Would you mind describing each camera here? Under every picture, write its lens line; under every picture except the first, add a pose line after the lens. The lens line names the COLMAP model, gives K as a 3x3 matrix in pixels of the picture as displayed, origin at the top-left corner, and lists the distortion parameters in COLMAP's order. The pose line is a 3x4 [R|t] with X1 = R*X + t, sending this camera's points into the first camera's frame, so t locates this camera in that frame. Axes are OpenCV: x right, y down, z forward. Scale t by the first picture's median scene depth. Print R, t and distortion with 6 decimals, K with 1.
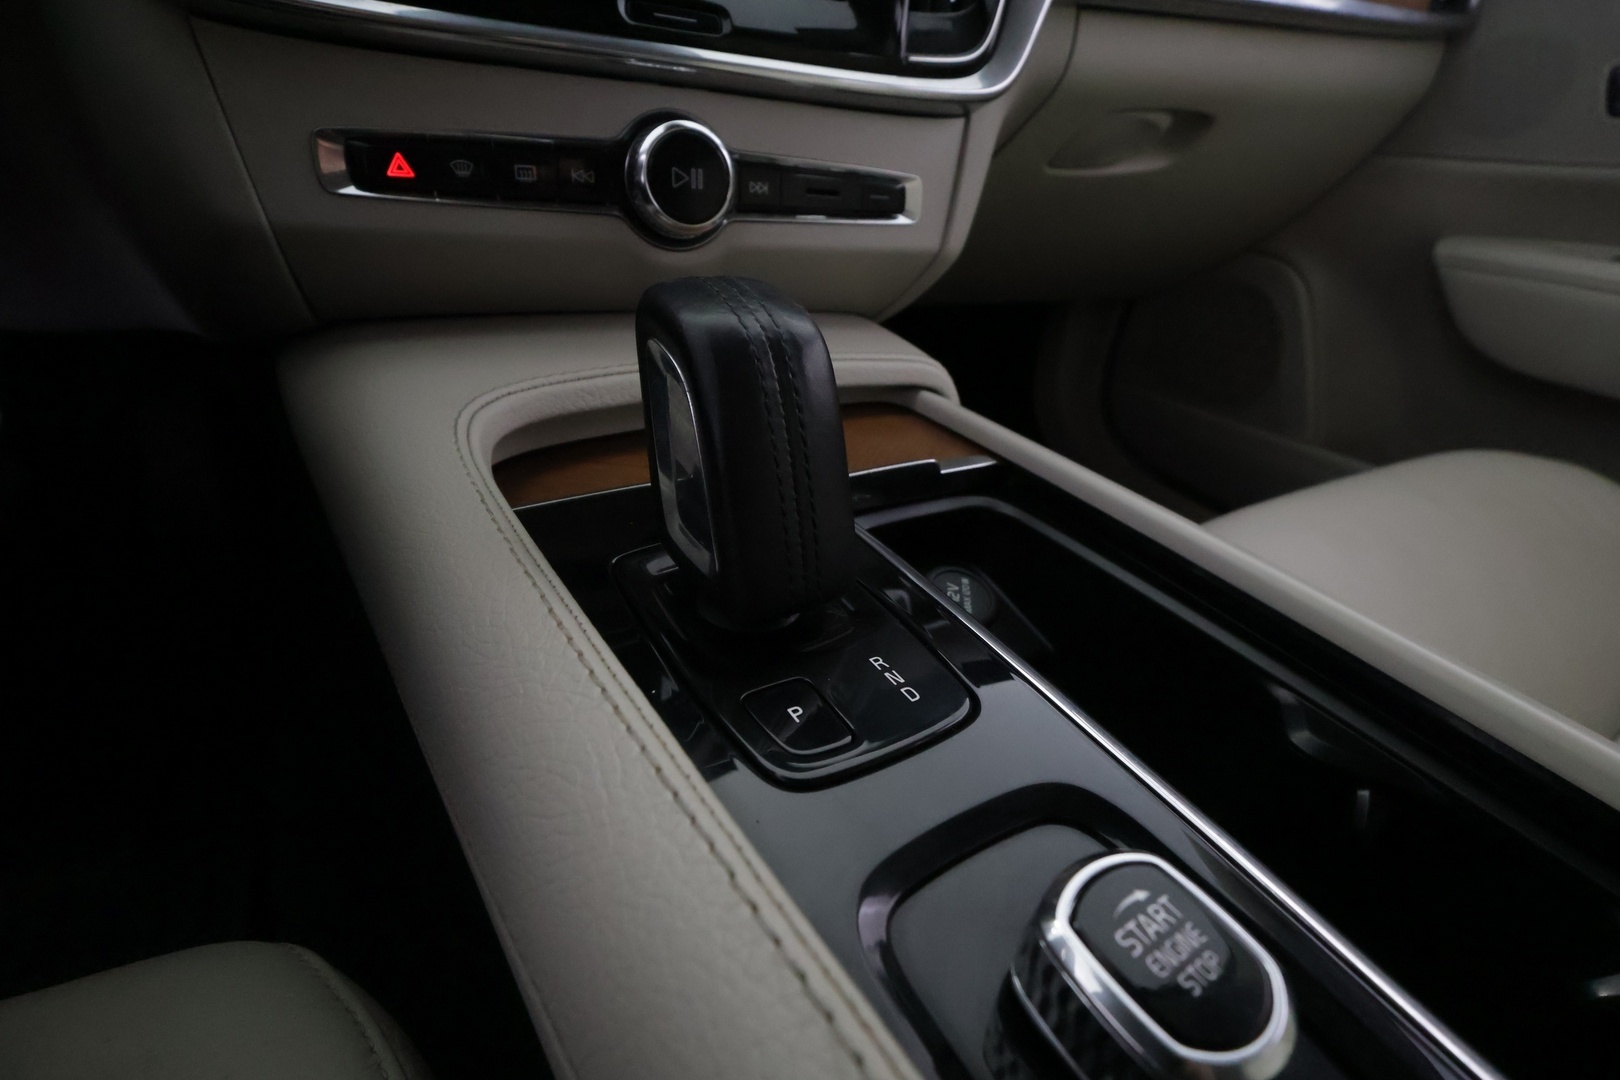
lens RADIAL K [[750.0, 0, 810.0], [0, 750.0, 540.0], [0, 0, 1]] dist [-0.005642, 0.004462]
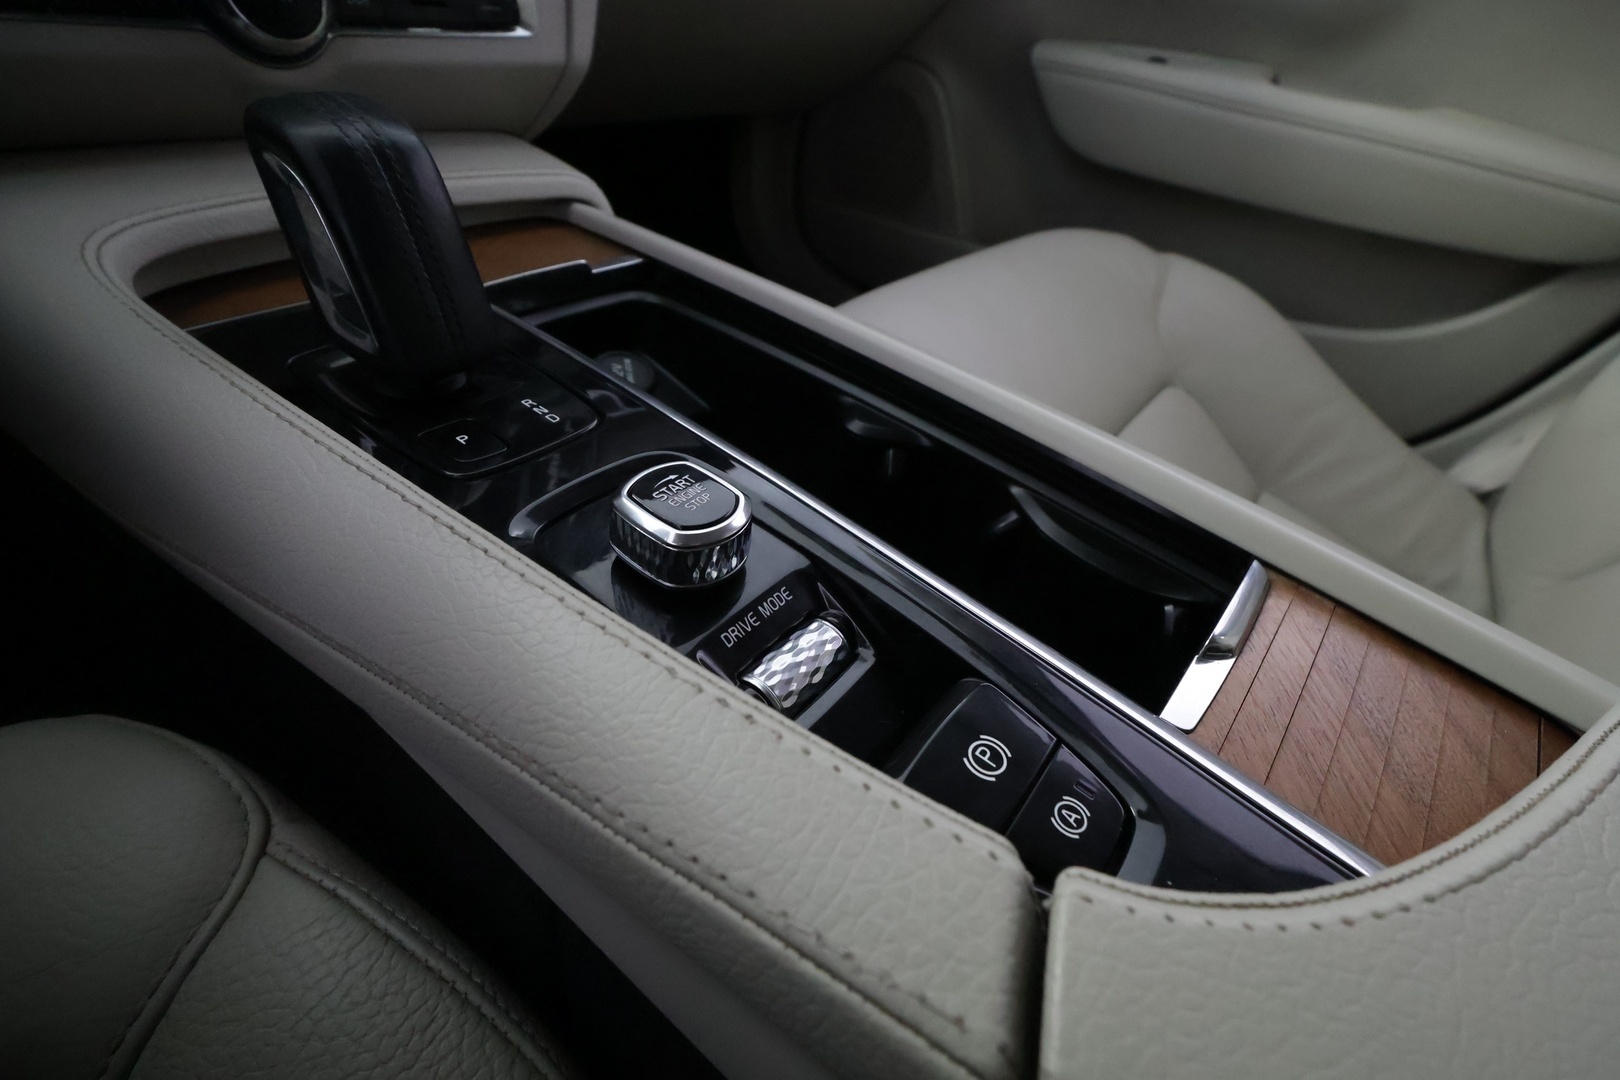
lens RADIAL K [[750.0, 0, 810.0], [0, 750.0, 540.0], [0, 0, 1]] dist [-0.005642, 0.004462]
pose [[0.941018, -0.195970, 0.275829, 0.089801], [0.137450, 0.966308, 0.217613, 0.108358], [-0.309182, -0.166865, 0.936249, -0.277069]]
